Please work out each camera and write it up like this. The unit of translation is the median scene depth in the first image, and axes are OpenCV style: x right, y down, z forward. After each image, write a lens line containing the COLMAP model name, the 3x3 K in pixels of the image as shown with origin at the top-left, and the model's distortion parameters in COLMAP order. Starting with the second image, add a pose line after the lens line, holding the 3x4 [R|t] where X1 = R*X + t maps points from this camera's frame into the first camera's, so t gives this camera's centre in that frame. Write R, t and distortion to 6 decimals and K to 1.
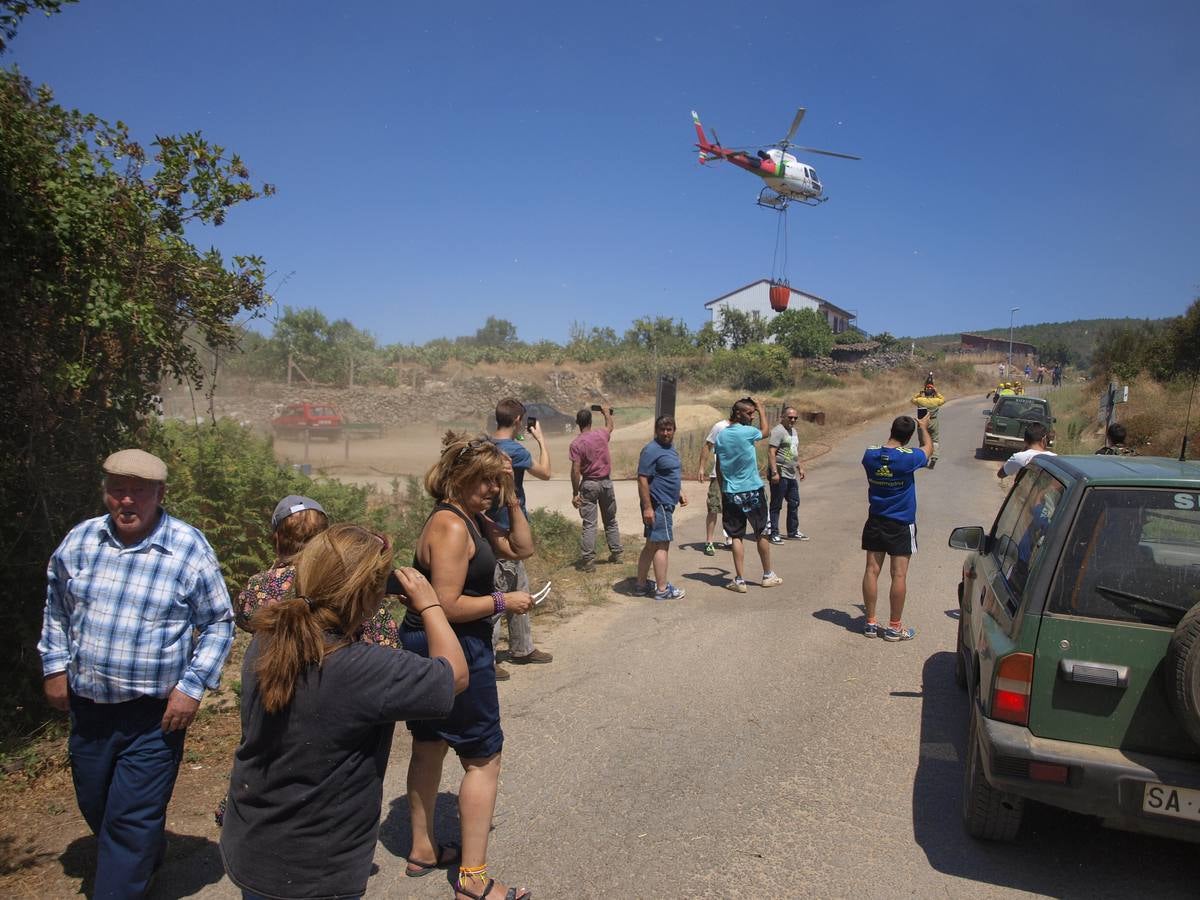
lens RADIAL K [[954.9, 0, 583.1], [0, 954.9, 450.8], [0, 0, 1]] dist [-0.106488, 0.069055]
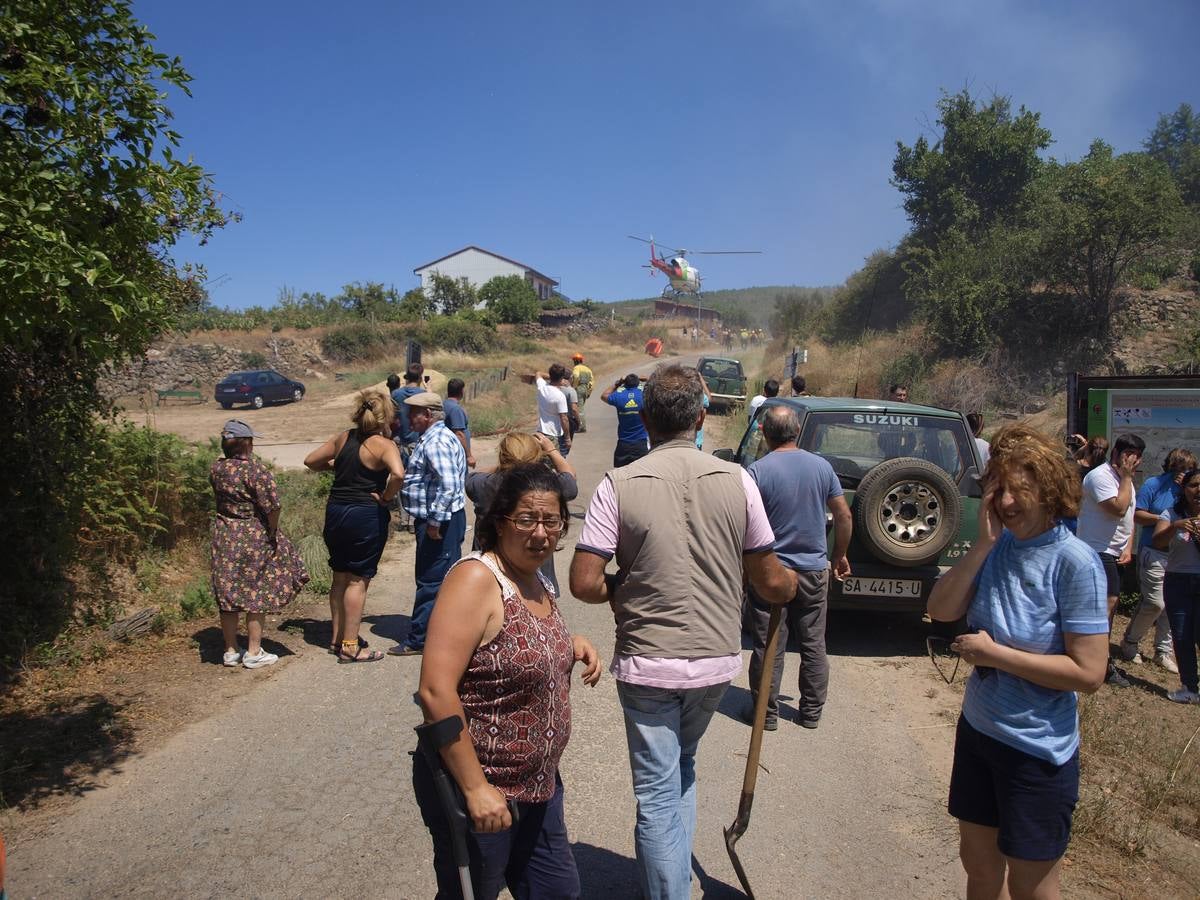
lens RADIAL K [[954.9, 0, 592.3], [0, 954.9, 455.6], [0, 0, 1]] dist [-0.106488, 0.069055]
pose [[0.949066, -0.039459, 0.312596, -0.143350], [0.026359, 0.998592, 0.046027, 0.010589], [-0.313972, -0.035443, 0.948770, -0.199727]]
